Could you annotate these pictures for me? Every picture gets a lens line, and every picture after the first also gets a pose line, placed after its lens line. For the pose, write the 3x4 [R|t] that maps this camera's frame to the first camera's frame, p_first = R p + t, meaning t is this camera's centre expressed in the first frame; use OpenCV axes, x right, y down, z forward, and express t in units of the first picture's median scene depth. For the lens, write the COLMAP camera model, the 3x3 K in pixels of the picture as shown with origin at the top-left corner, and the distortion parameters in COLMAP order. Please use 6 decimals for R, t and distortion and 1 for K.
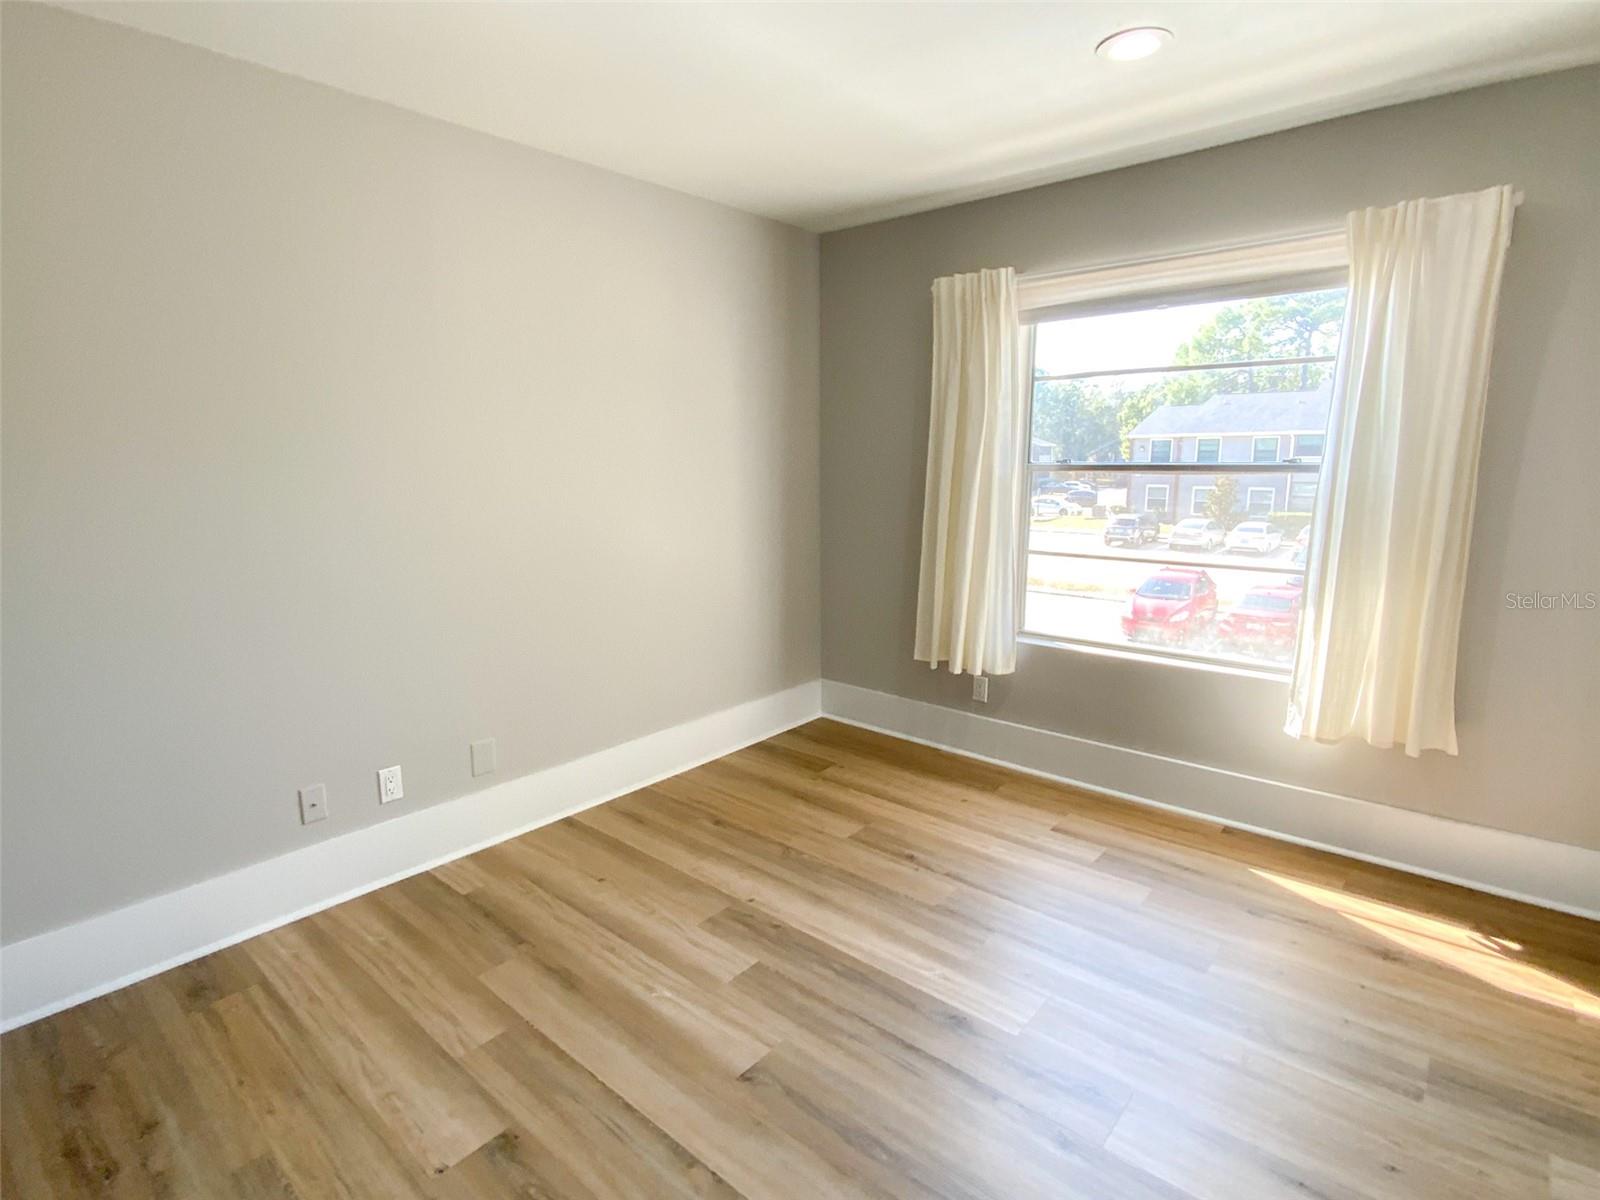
lens RADIAL K [[808.5, 0, 800.0], [0, 808.5, 600.0], [0, 0, 1]] dist [0.097013, -0.088761]
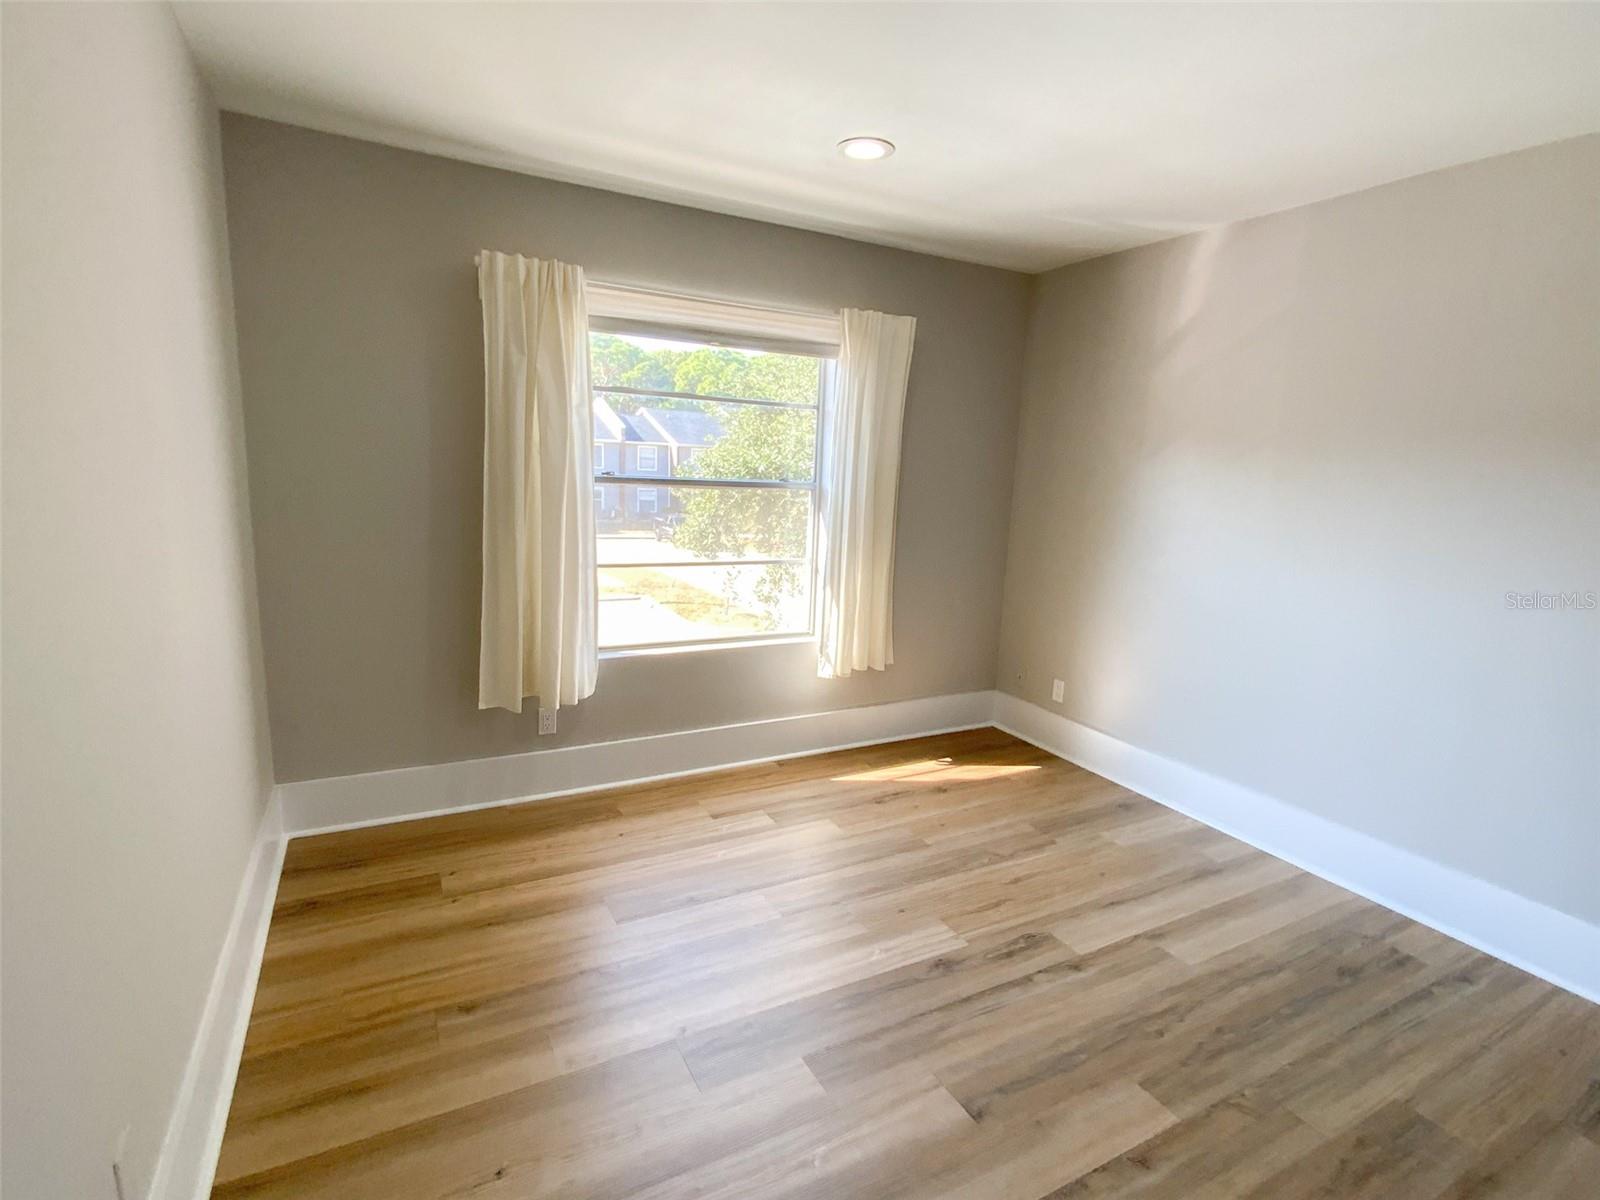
lens RADIAL K [[791.8, 0, 800.0], [0, 791.8, 600.0], [0, 0, 1]] dist [0.042182, -0.030719]
pose [[0.359495, -0.138627, 0.922793, -0.603943], [0.124169, 0.987216, 0.099932, -0.098040], [-0.924849, 0.078657, 0.372112, 0.508319]]
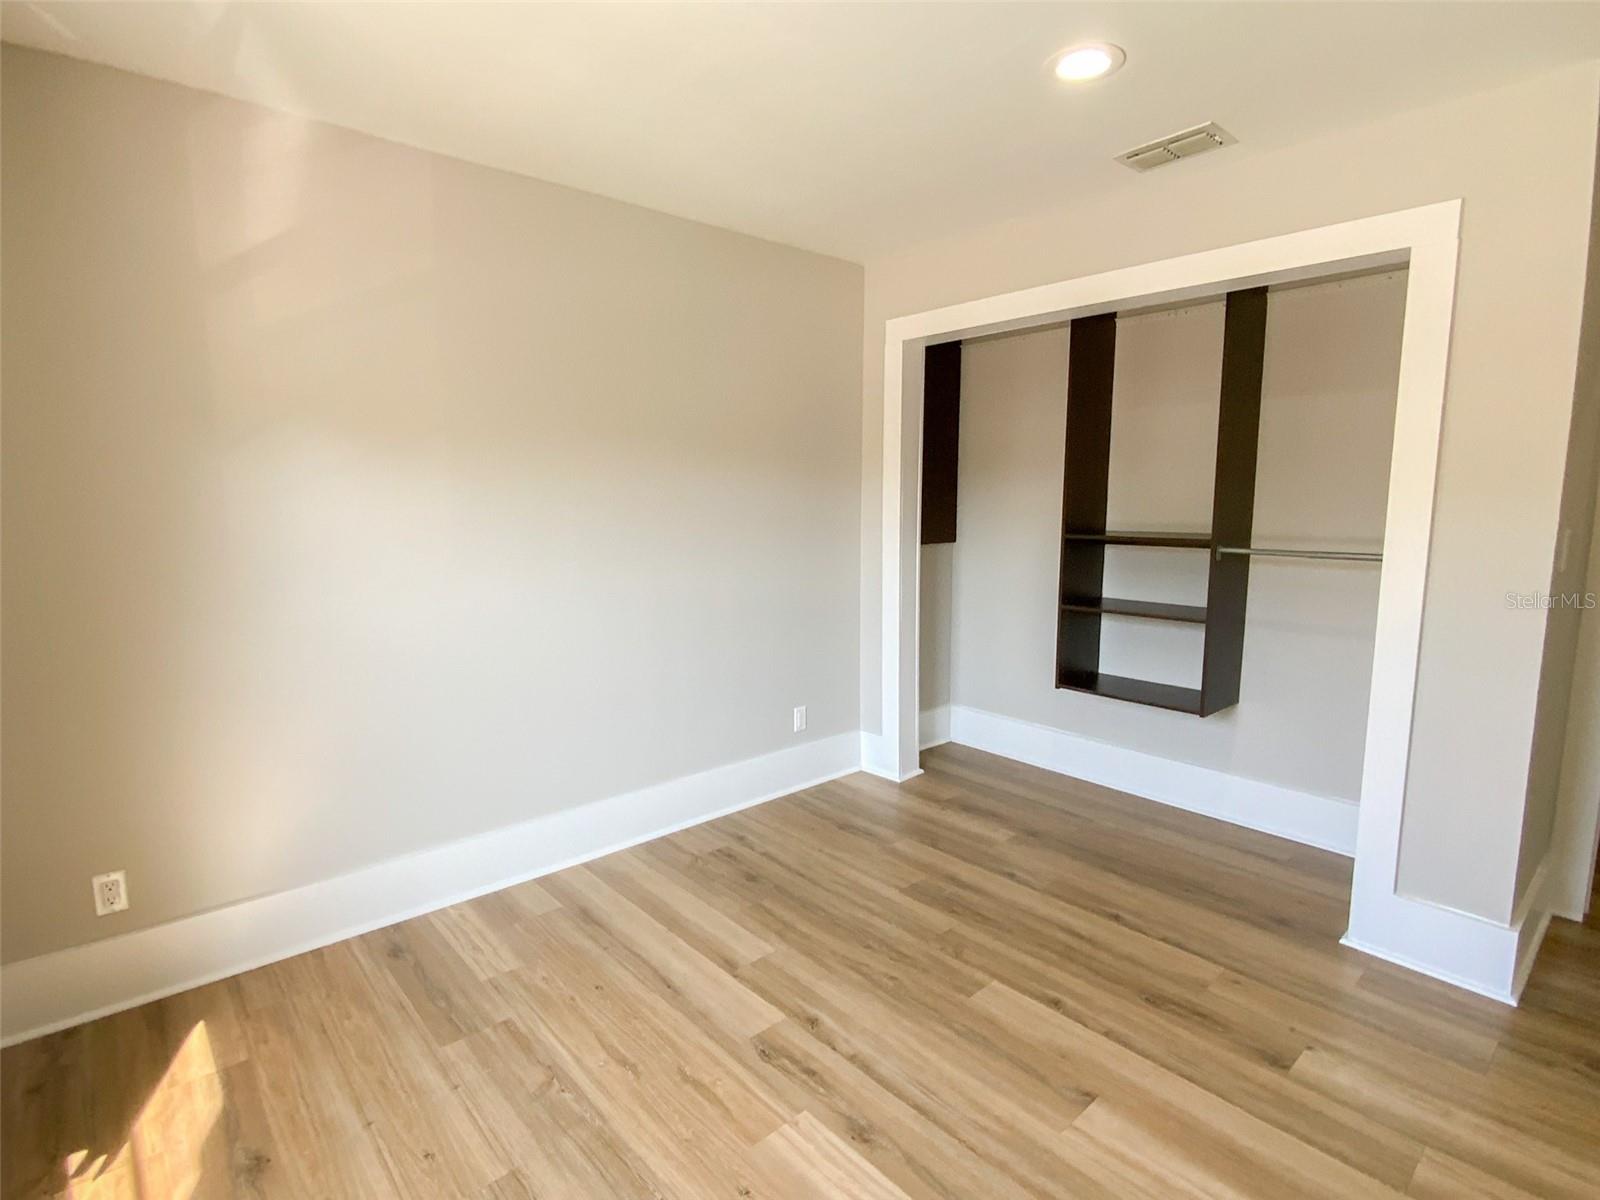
lens RADIAL K [[814.9, 0, 796.1], [0, 814.9, 602.8], [0, 0, 1]] dist [0.003028, 0.000696]
pose [[-0.990959, -0.012451, 0.133584, 0.106959], [0.030460, 0.948804, 0.314392, -0.212603], [-0.130660, 0.315619, -0.939847, 1.157579]]
